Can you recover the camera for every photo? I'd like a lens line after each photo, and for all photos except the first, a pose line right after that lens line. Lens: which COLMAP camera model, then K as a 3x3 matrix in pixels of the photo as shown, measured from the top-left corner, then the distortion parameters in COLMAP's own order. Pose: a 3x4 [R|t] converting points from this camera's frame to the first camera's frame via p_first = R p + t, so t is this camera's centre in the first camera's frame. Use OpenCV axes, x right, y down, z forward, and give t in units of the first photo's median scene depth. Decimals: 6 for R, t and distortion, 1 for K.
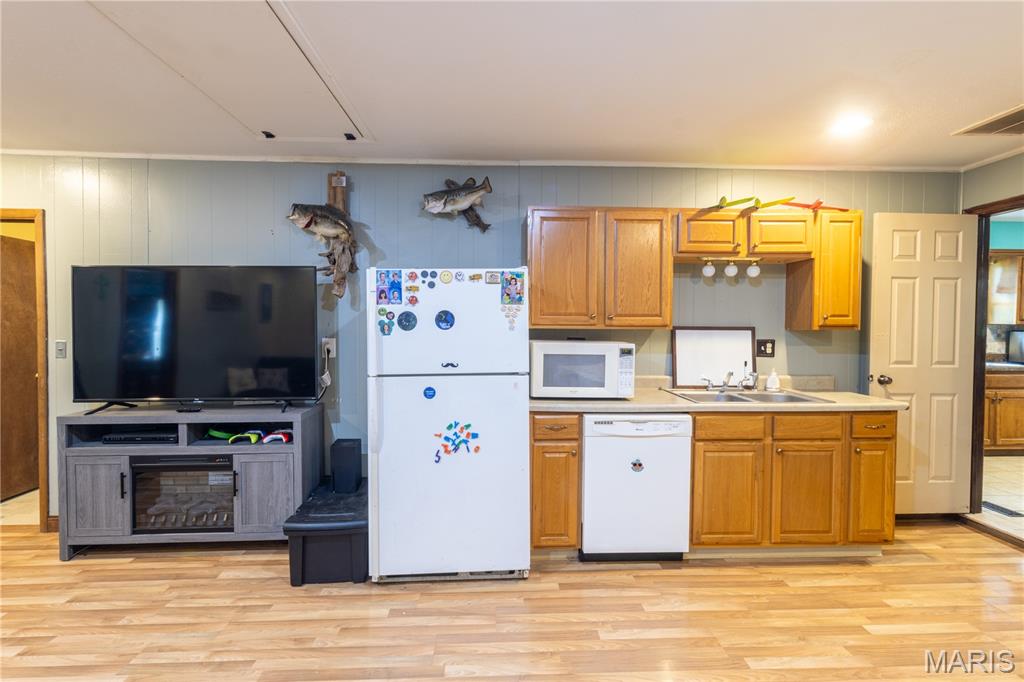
lens RADIAL K [[478.2, 0, 508.8], [0, 478.2, 333.9], [0, 0, 1]] dist [0.002441, 0.001237]
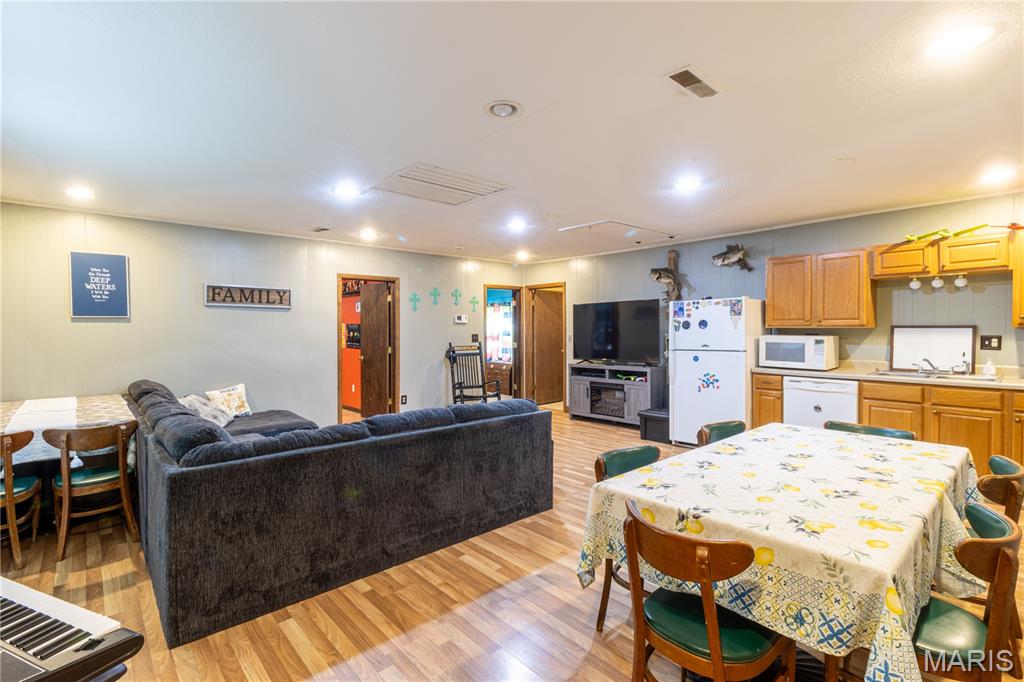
lens RADIAL K [[478.2, 0, 512.1], [0, 478.2, 337.8], [0, 0, 1]] dist [0.002441, 0.001237]
pose [[0.637544, 0.007675, -0.770375, 0.804014], [-0.004166, 0.999970, 0.006515, 0.016803], [0.770402, -0.000944, 0.637557, -0.830460]]
